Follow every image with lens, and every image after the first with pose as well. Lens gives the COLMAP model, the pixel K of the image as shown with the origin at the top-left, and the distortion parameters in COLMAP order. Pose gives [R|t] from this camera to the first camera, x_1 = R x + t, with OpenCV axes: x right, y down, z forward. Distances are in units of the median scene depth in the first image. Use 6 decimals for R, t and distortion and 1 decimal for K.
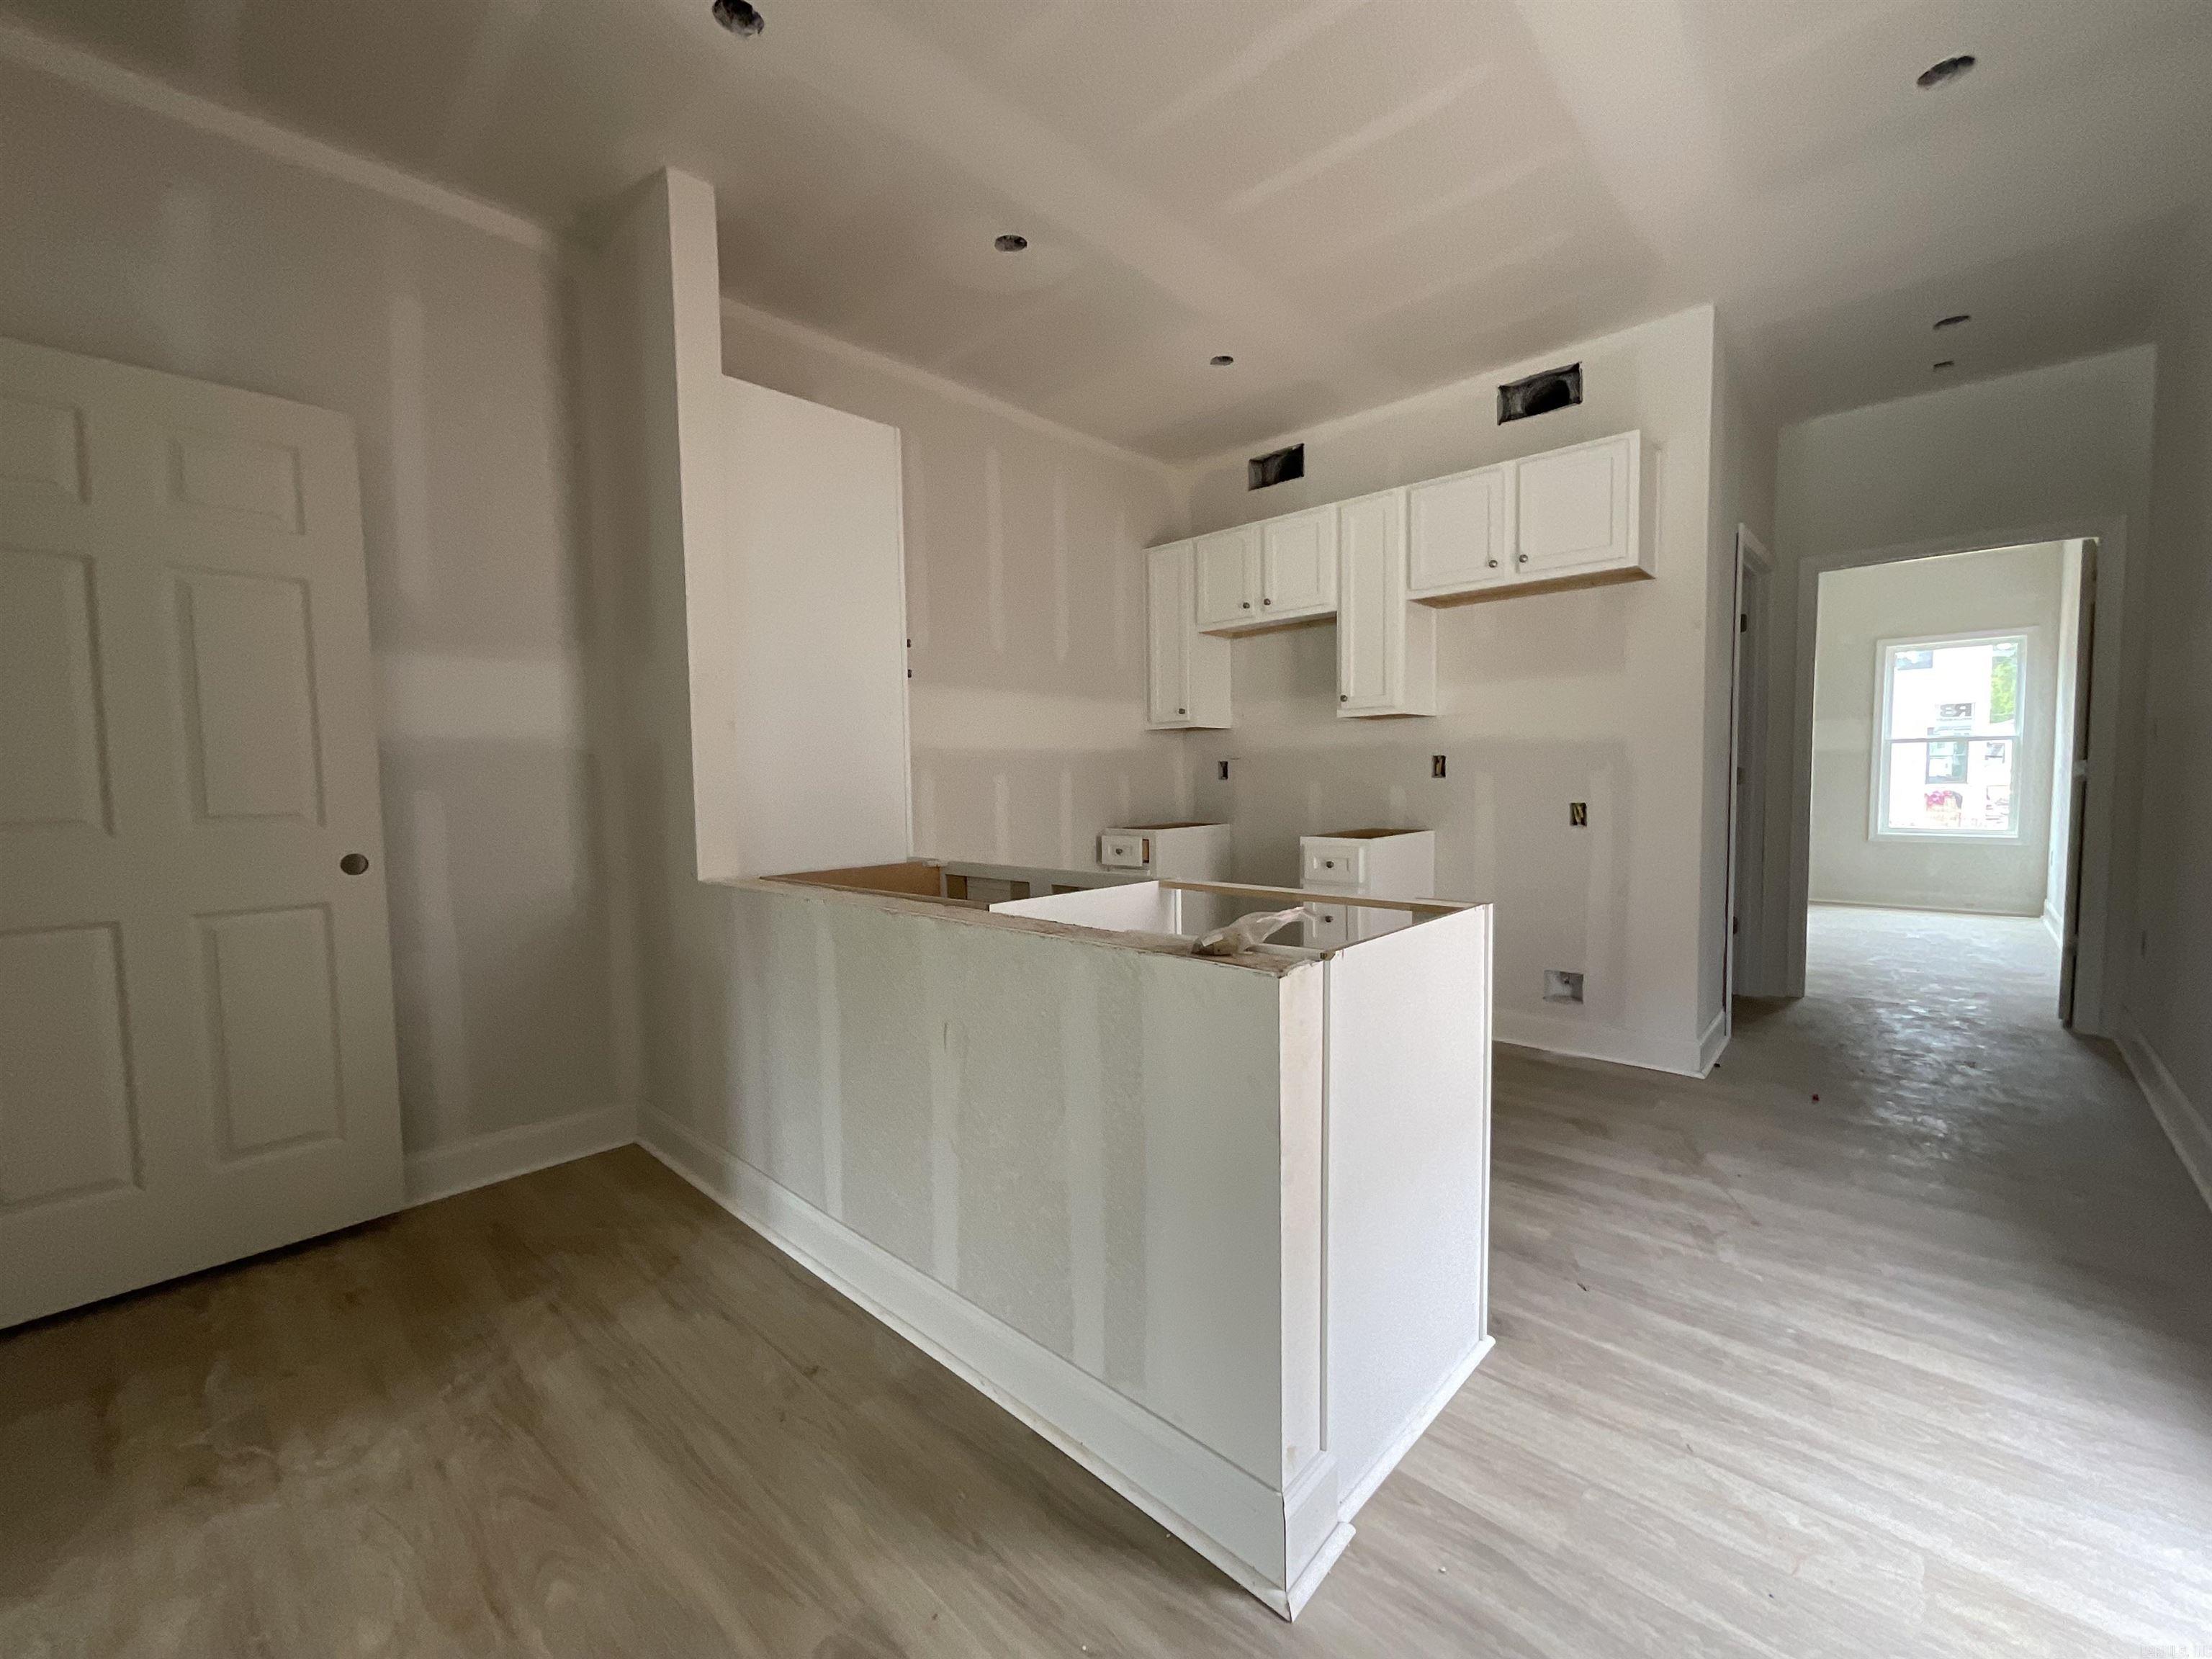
lens RADIAL K [[893.7, 0, 1080.5], [0, 893.7, 846.2], [0, 0, 1]] dist [0.006308, 0.000032]
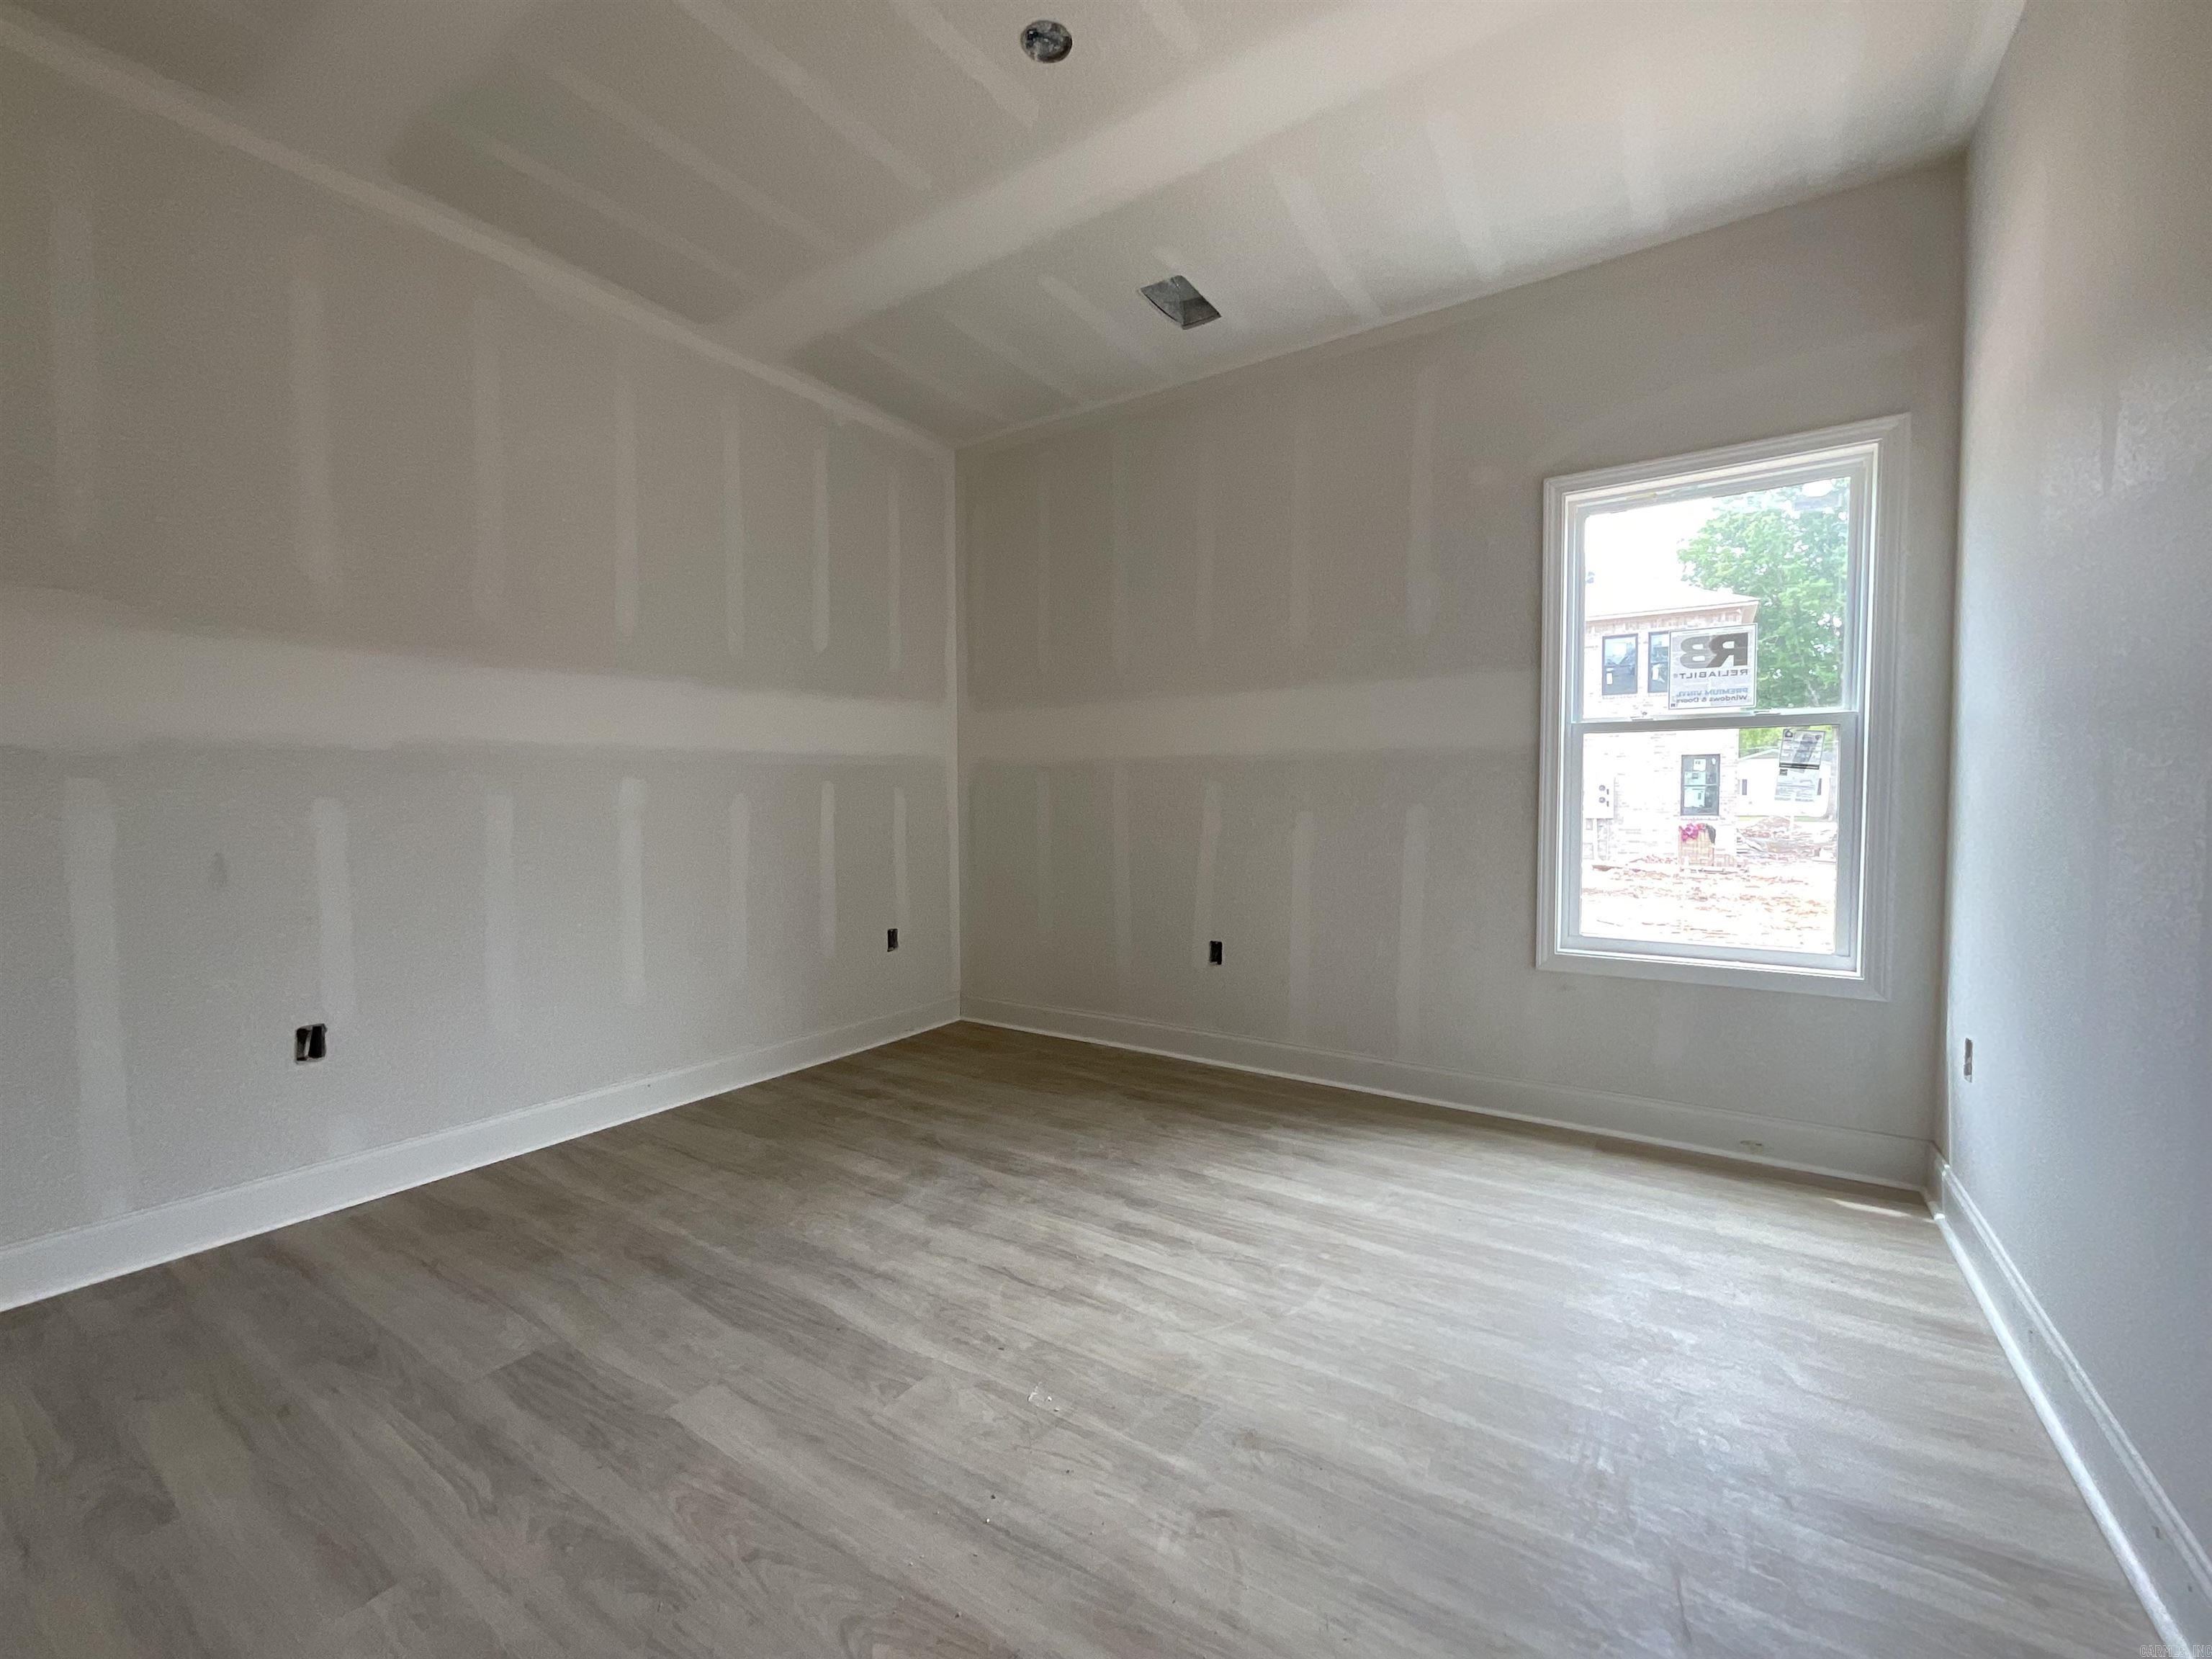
lens RADIAL K [[893.7, 0, 1091.5], [0, 893.7, 835.1], [0, 0, 1]] dist [0.006308, 0.000032]
pose [[0.985619, 0.010716, 0.168642, 0.224975], [-0.005325, 0.999461, -0.032385, -0.019172], [-0.168898, 0.031022, 0.985145, 0.232974]]
